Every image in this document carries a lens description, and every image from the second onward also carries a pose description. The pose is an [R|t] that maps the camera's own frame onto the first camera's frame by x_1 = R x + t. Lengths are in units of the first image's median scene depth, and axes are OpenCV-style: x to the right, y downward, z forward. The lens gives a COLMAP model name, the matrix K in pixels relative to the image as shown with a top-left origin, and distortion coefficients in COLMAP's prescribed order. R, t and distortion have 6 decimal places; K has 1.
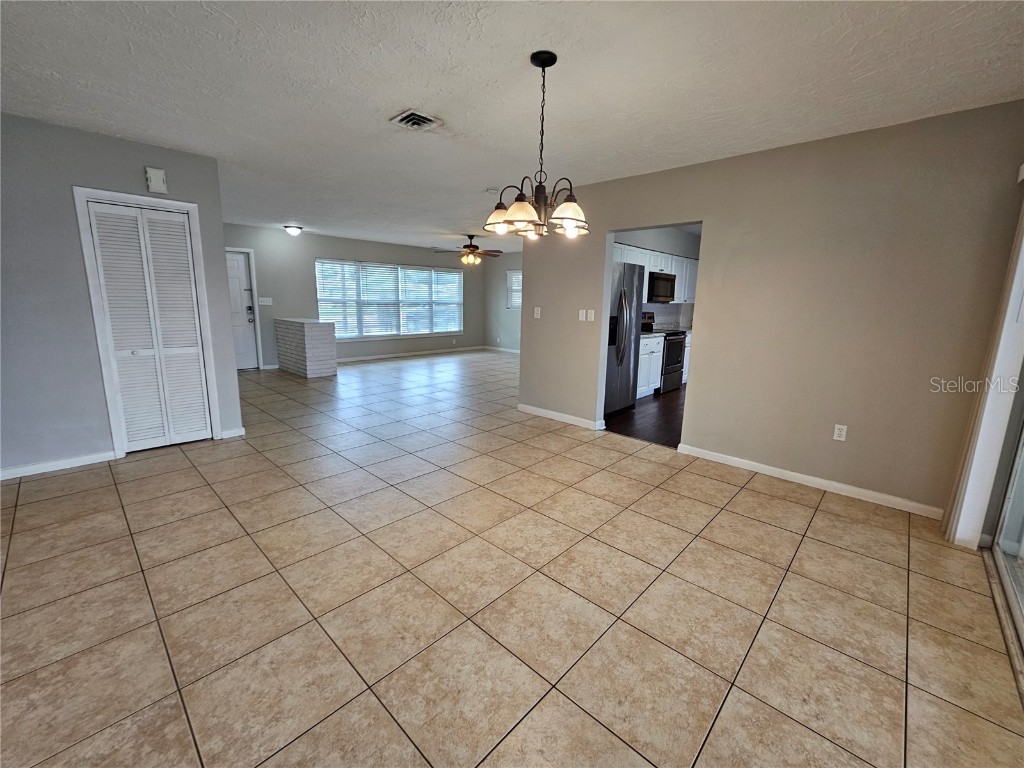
lens RADIAL K [[420.6, 0, 495.6], [0, 420.6, 377.0], [0, 0, 1]] dist [-0.002032, 0.001190]
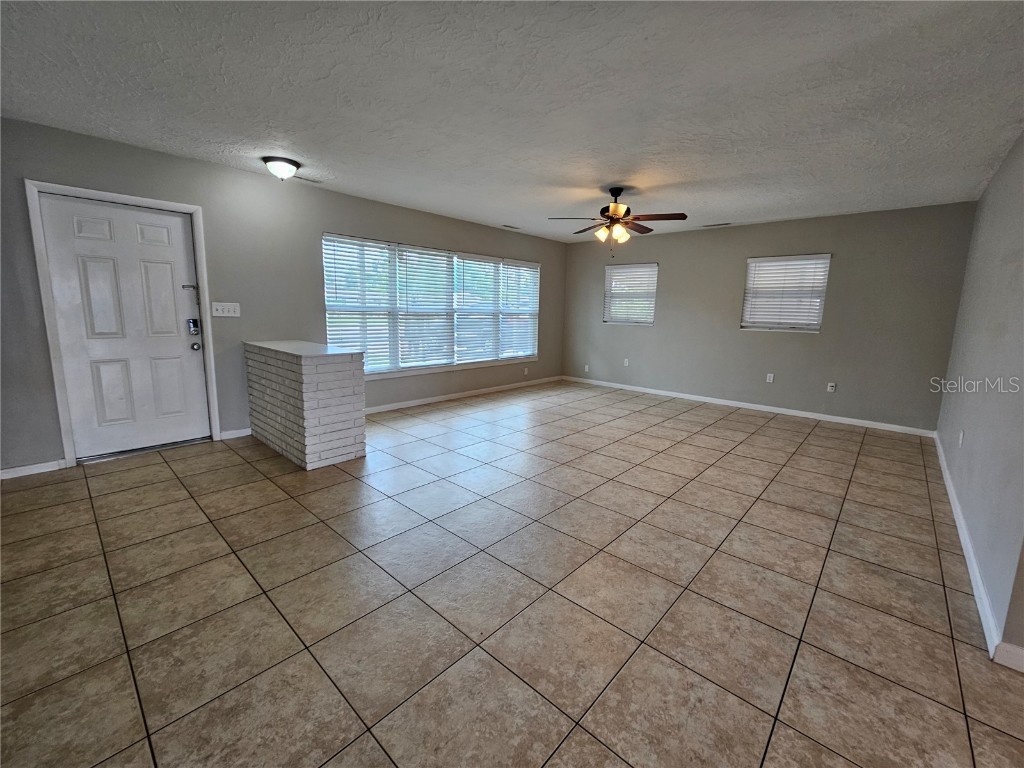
lens RADIAL K [[420.6, 0, 515.9], [0, 420.6, 378.2], [0, 0, 1]] dist [-0.002032, 0.001190]
pose [[0.998655, 0.010219, 0.050838, -0.197841], [-0.009830, 0.999921, -0.007886, -0.087610], [-0.050915, 0.007376, 0.998676, 0.427677]]
